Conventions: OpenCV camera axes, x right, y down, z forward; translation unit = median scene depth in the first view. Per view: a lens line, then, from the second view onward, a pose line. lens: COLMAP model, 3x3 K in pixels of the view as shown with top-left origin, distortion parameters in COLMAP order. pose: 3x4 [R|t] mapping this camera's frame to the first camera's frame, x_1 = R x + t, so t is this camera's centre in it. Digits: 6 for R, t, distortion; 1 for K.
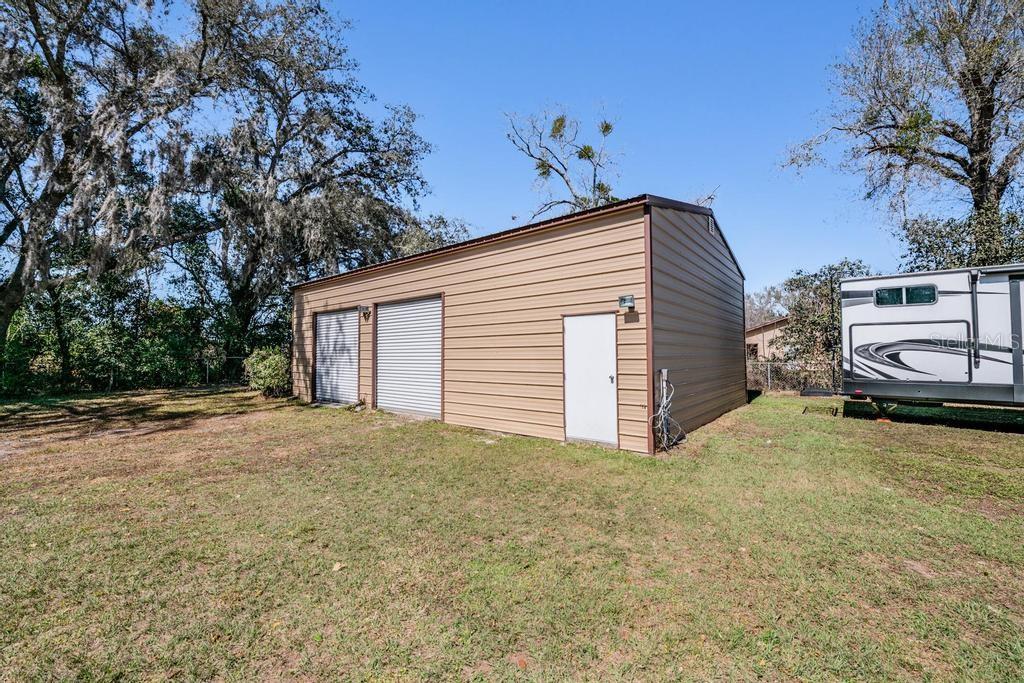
lens RADIAL K [[408.1, 0, 512.1], [0, 408.1, 347.1], [0, 0, 1]] dist [-0.015118, -0.000430]
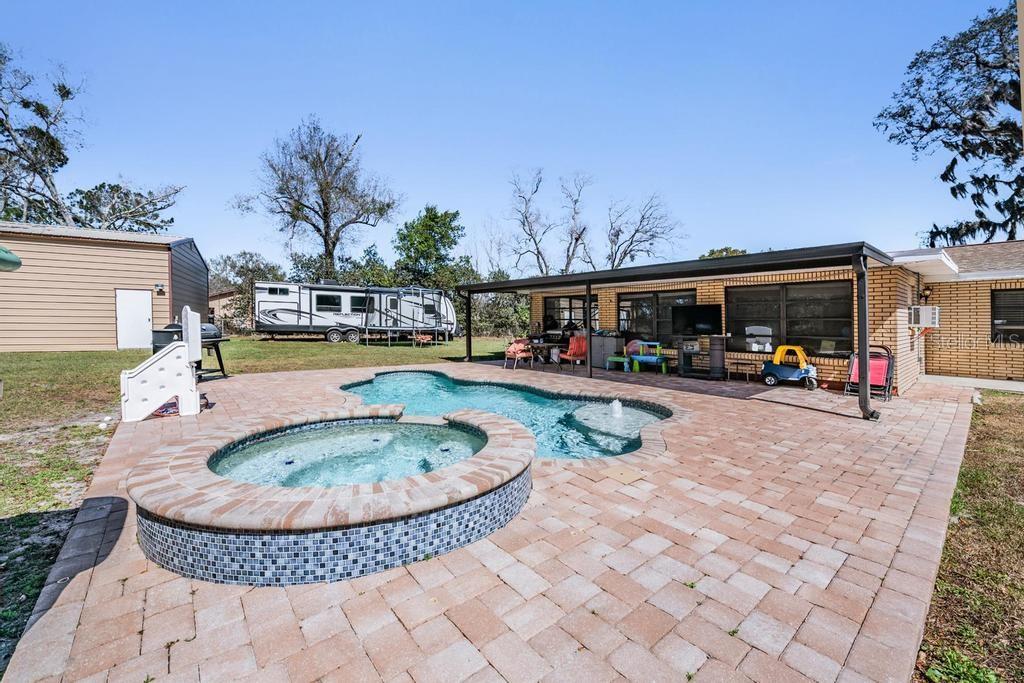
lens RADIAL K [[408.1, 0, 516.3], [0, 408.1, 336.5], [0, 0, 1]] dist [-0.015118, -0.000430]
pose [[0.372446, -0.015954, 0.927917, -0.879959], [-0.041094, 0.998588, 0.033664, 0.010191], [-0.927144, -0.050670, 0.371264, -1.414640]]
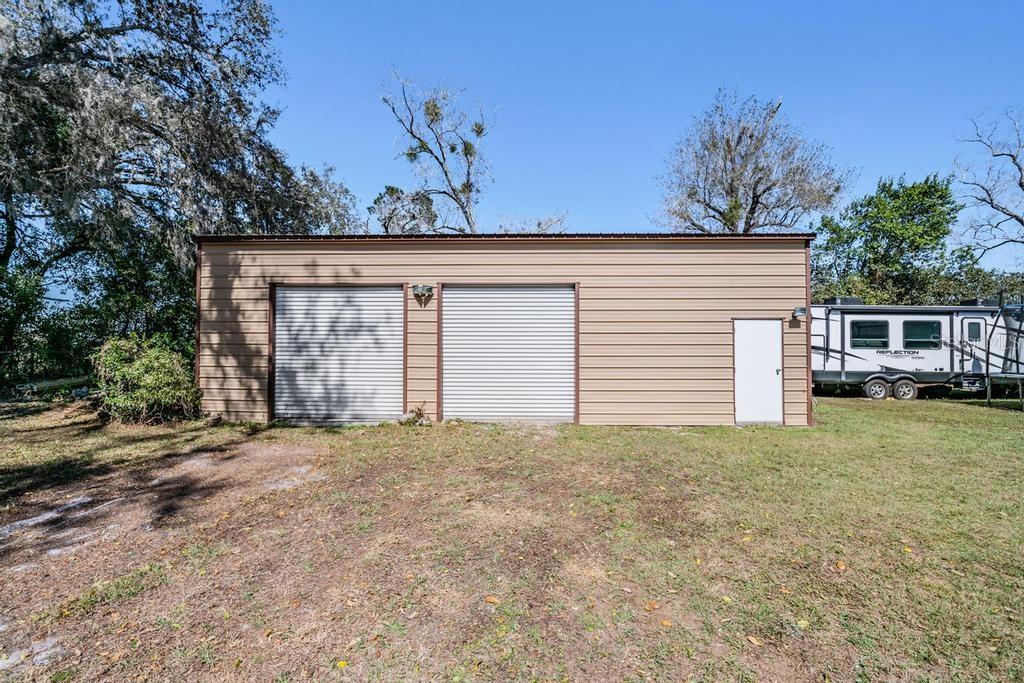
lens RADIAL K [[408.1, 0, 516.7], [0, 408.1, 356.1], [0, 0, 1]] dist [-0.015118, -0.000430]
pose [[0.792059, 0.005205, 0.610422, -0.965367], [-0.018272, 0.999718, 0.015184, 0.021168], [-0.610171, -0.023180, 0.791931, 0.411451]]
